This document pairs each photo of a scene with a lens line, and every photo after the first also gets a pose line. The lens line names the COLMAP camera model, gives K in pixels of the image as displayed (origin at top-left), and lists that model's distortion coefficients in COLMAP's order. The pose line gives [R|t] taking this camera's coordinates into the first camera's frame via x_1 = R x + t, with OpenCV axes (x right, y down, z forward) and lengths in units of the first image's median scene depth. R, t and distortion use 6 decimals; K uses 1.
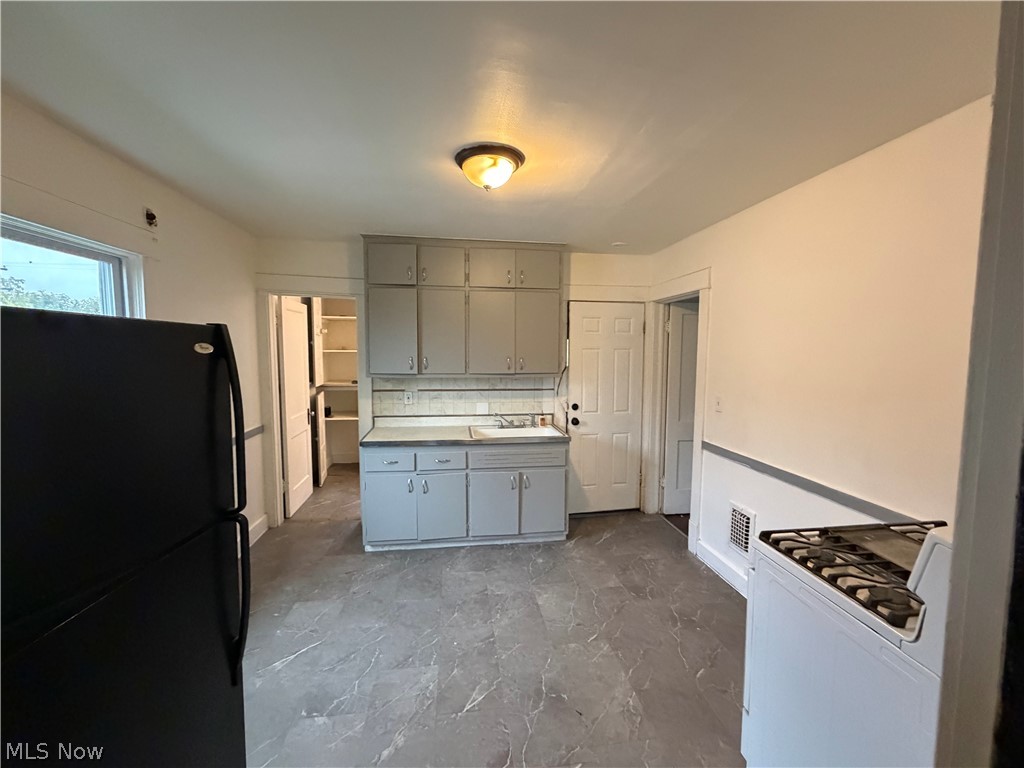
lens RADIAL K [[412.9, 0, 514.3], [0, 412.9, 383.7], [0, 0, 1]] dist [0.000446, 0.000148]
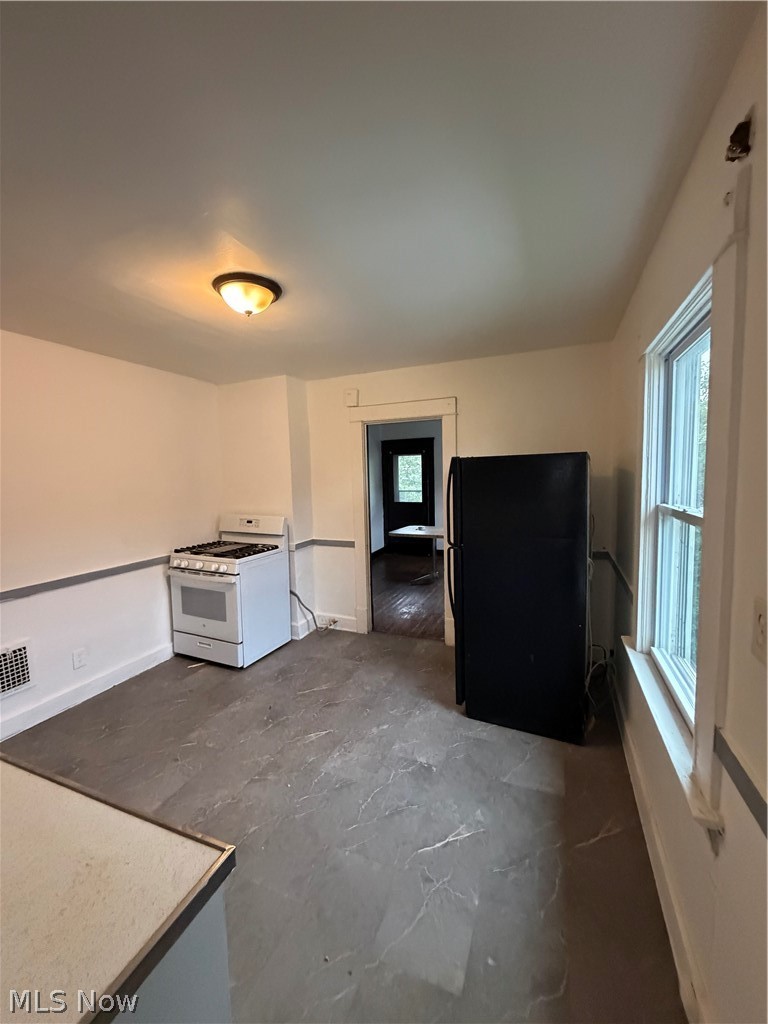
lens RADIAL K [[412.9, 0, 384.0], [0, 412.9, 512.0], [0, 0, 1]] dist [0.000446, 0.000148]
pose [[-0.848827, -0.033372, 0.527616, -0.656988], [0.065370, 0.983722, 0.167388, -0.097041], [-0.524614, 0.176574, -0.832828, 1.285346]]
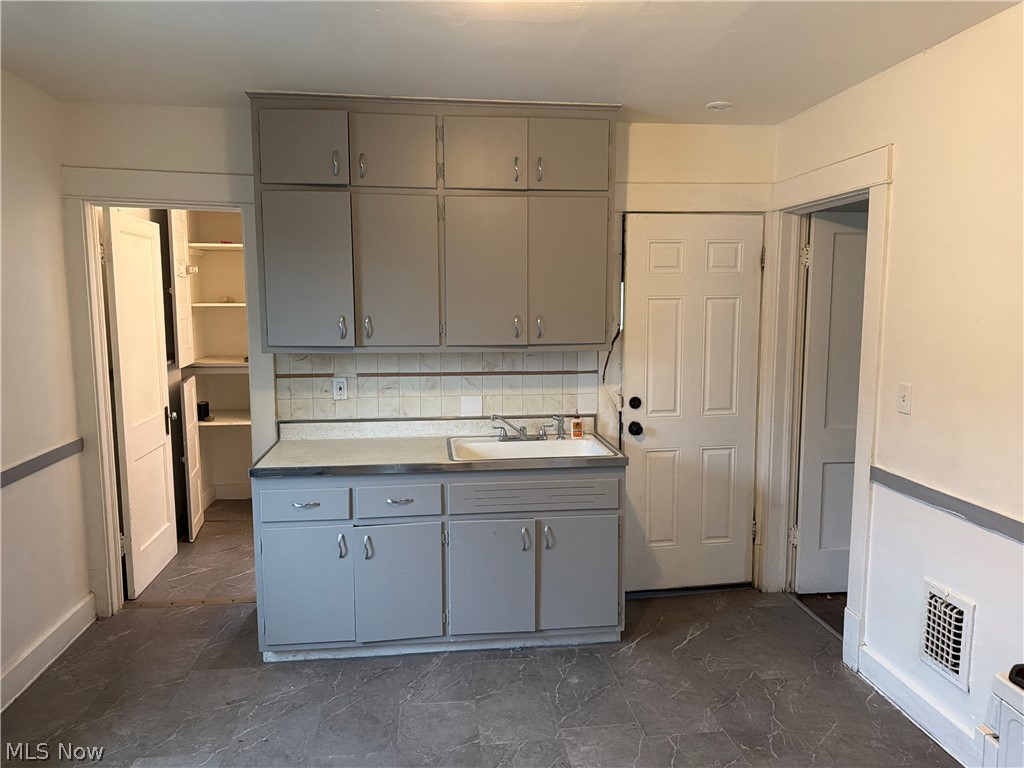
lens RADIAL K [[711.8, 0, 512.0], [0, 711.8, 384.0], [0, 0, 1]] dist [0.104089, -0.132647]
pose [[0.999701, -0.004493, -0.024022, 0.003301], [0.005304, 0.999414, 0.033827, -0.004402], [0.023856, -0.033944, 0.999139, 0.030995]]
